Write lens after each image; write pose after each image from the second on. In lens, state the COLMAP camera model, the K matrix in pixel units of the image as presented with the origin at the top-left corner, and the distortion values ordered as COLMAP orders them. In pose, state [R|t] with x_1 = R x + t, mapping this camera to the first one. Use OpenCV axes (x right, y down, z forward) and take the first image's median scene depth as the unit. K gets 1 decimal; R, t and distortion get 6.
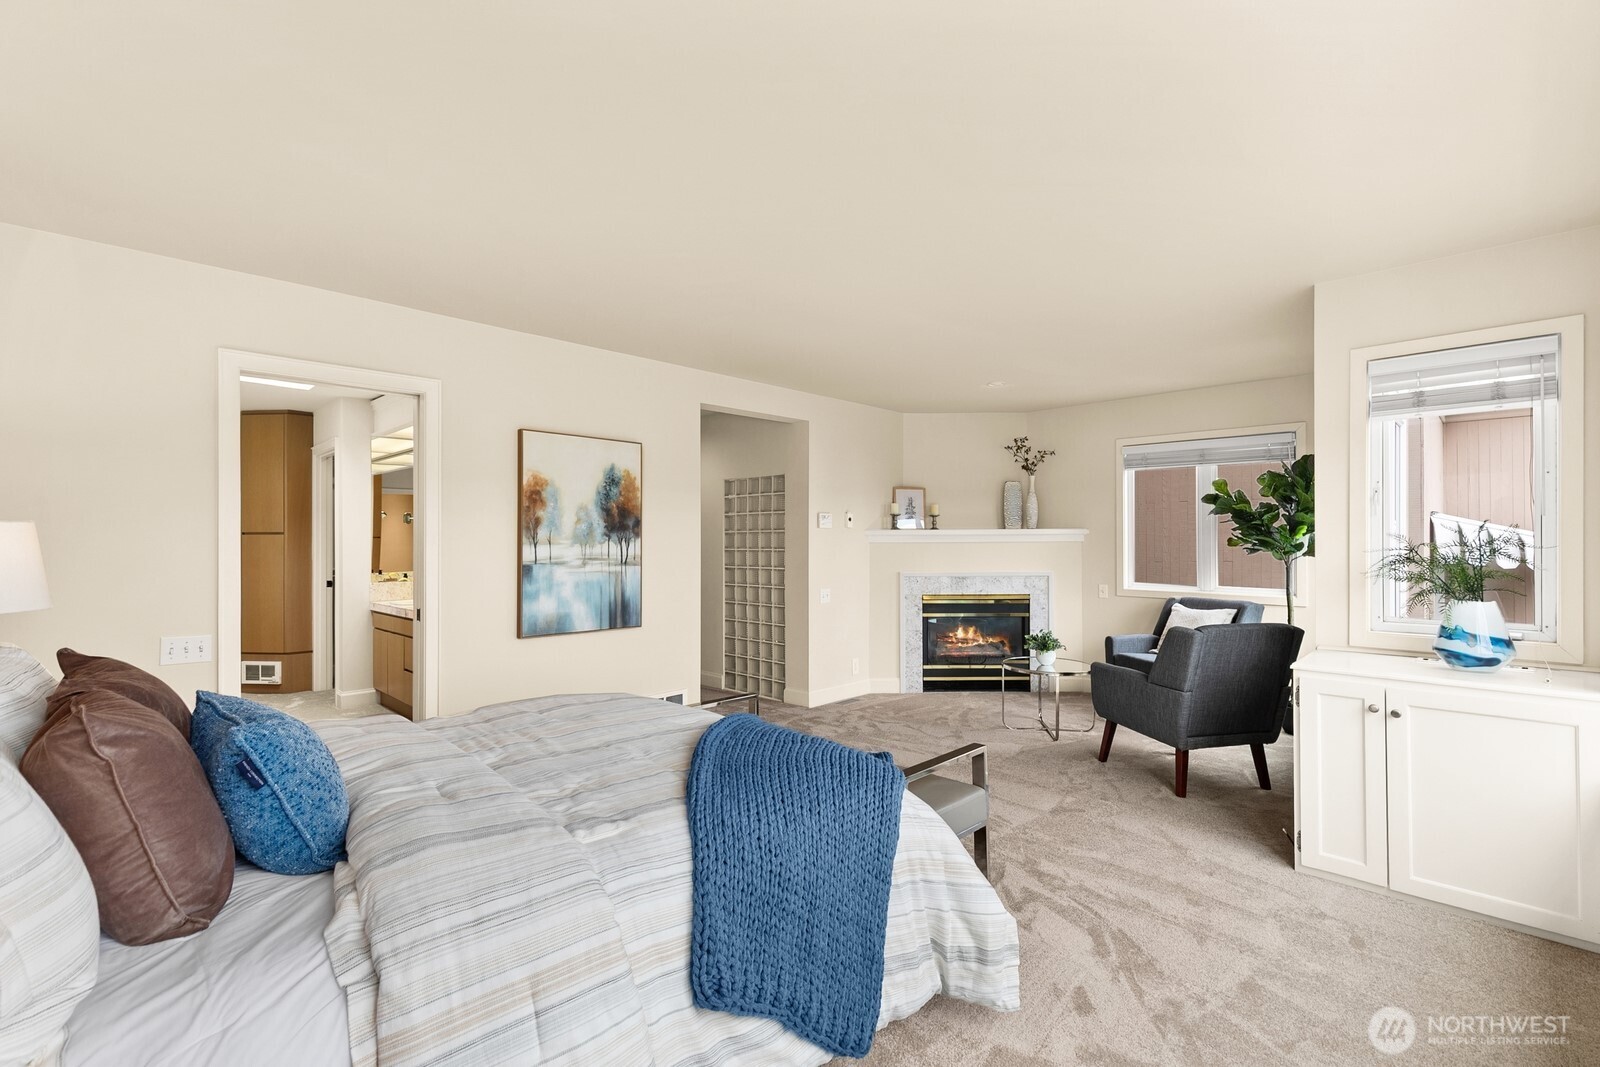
lens RADIAL K [[726.8, 0, 799.2], [0, 726.8, 535.9], [0, 0, 1]] dist [0.016702, -0.002596]
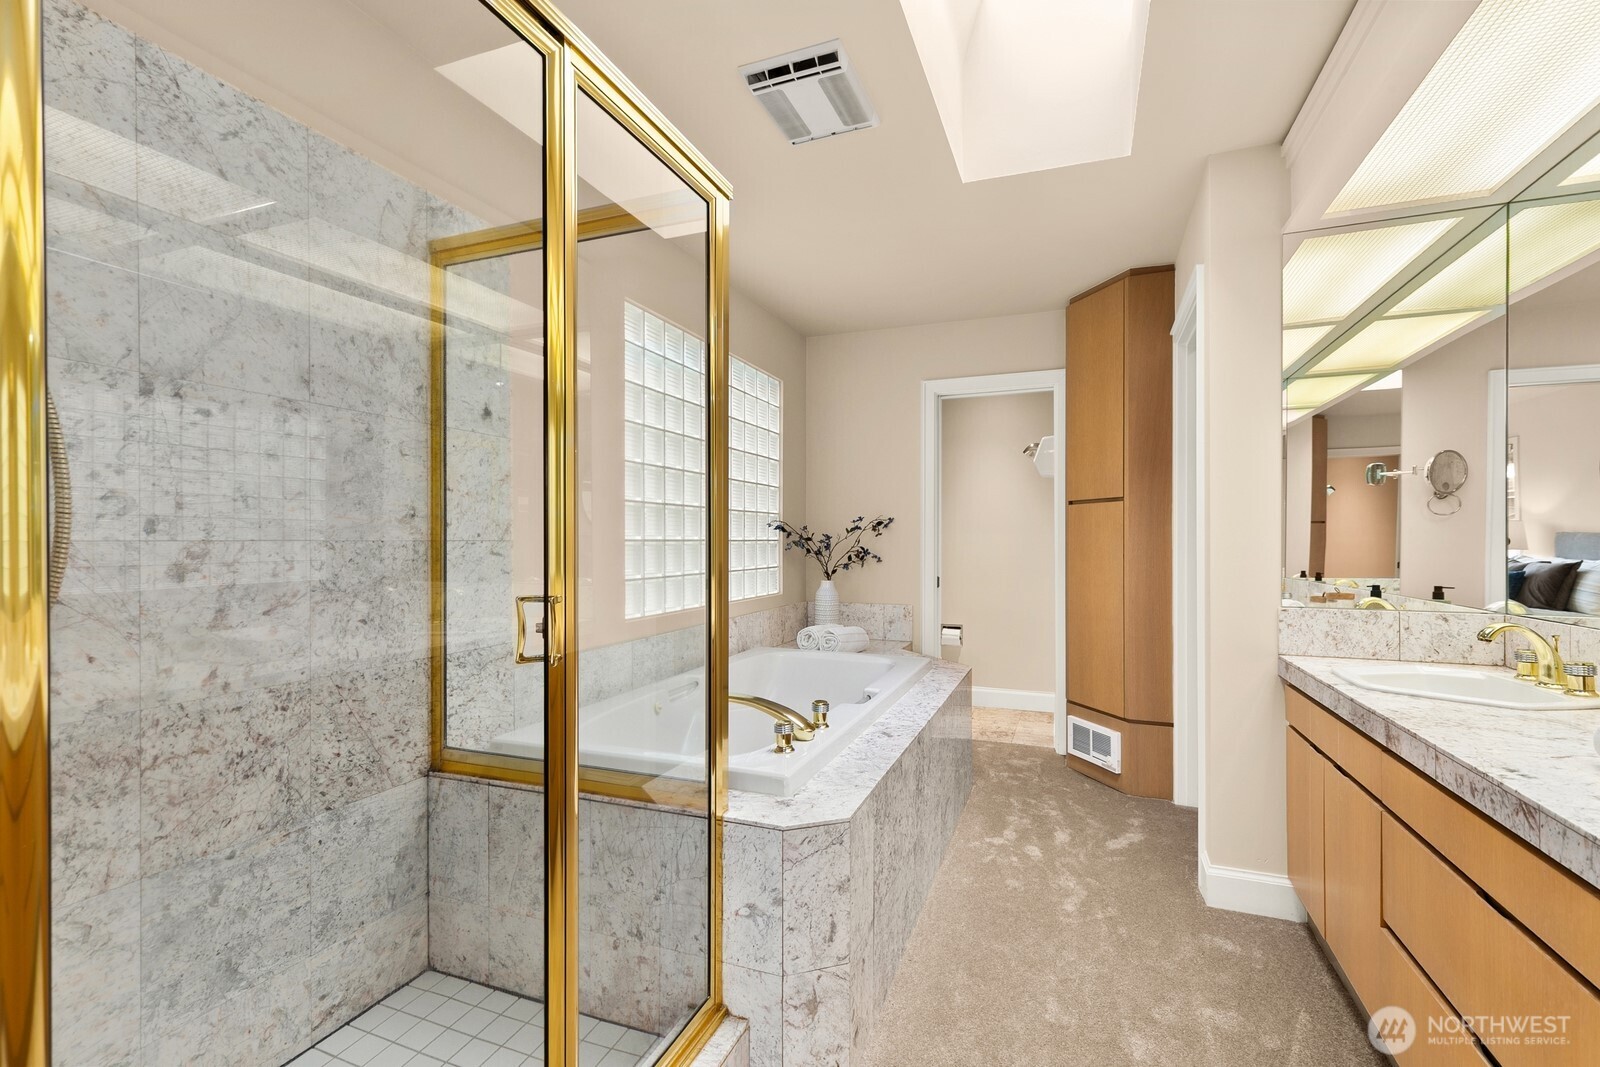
lens RADIAL K [[726.8, 0, 789.7], [0, 726.8, 540.4], [0, 0, 1]] dist [0.016702, -0.002596]
pose [[0.398887, 0.003676, -0.916993, -0.302258], [0.004795, 0.999970, 0.006095, 0.022770], [0.916988, -0.006828, 0.398857, 0.551191]]
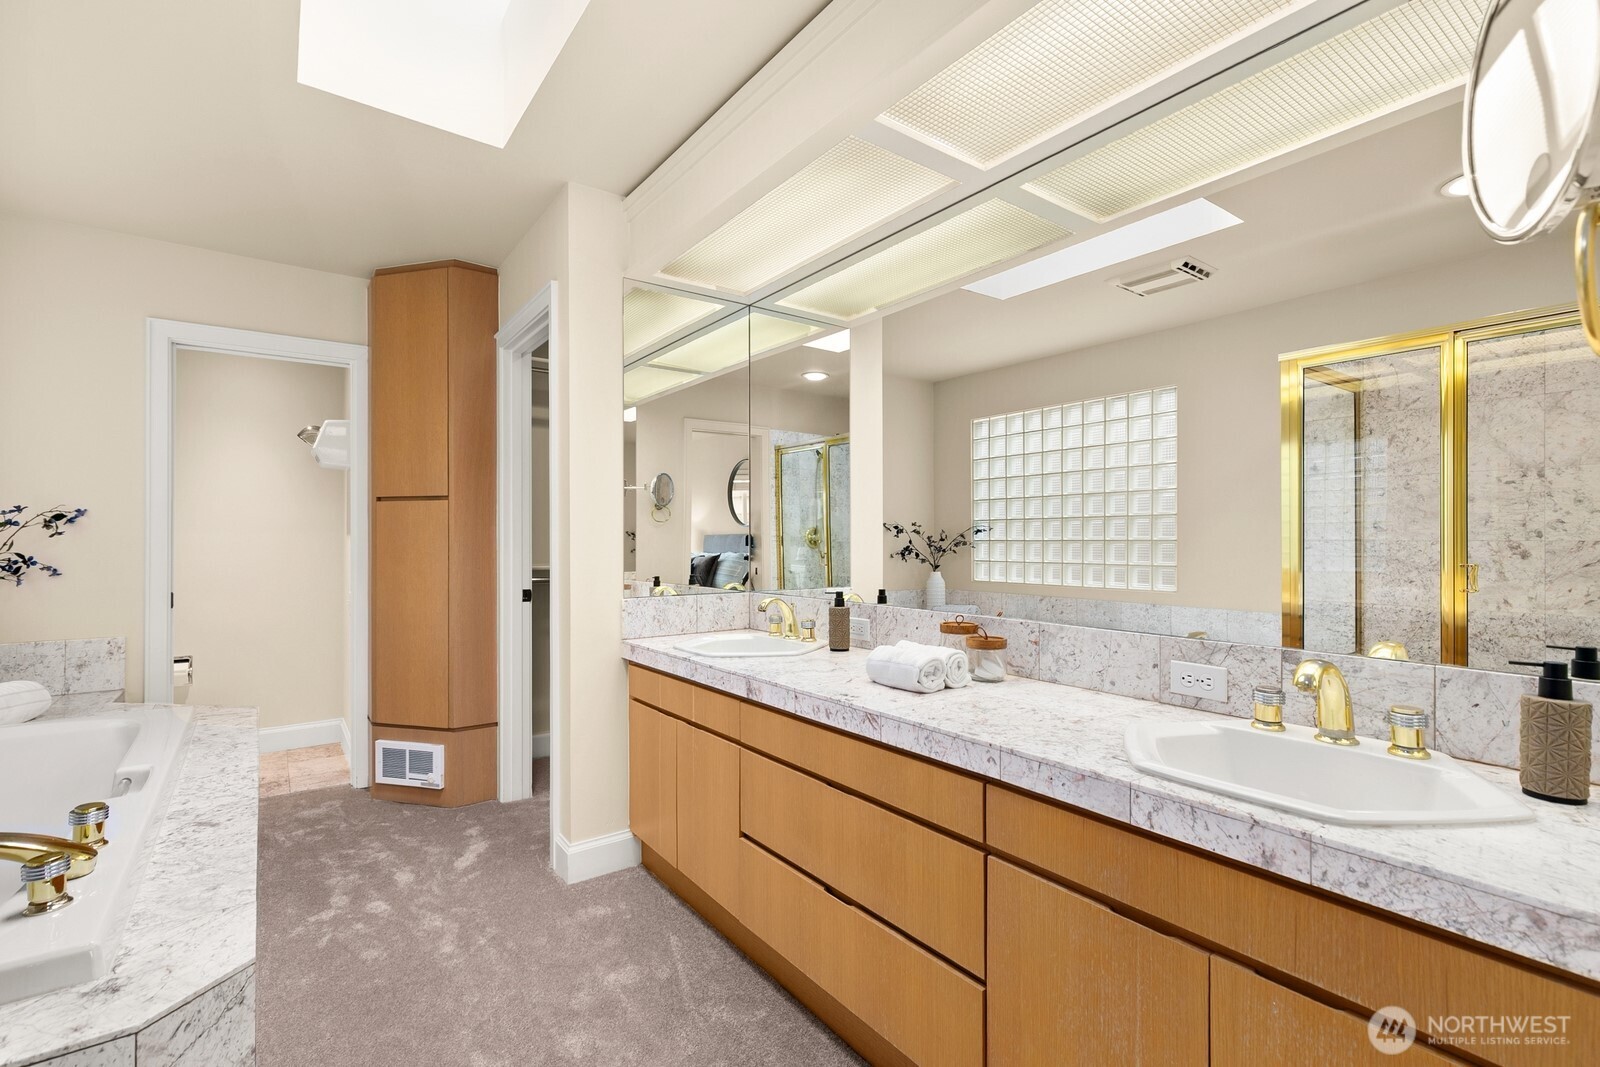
lens RADIAL K [[726.8, 0, 810.3], [0, 726.8, 536.0], [0, 0, 1]] dist [0.016702, -0.002596]
pose [[0.989371, -0.000656, -0.145414, -0.371402], [0.000853, 0.999999, 0.001290, 0.022949], [0.145413, -0.001400, 0.989370, 0.521172]]
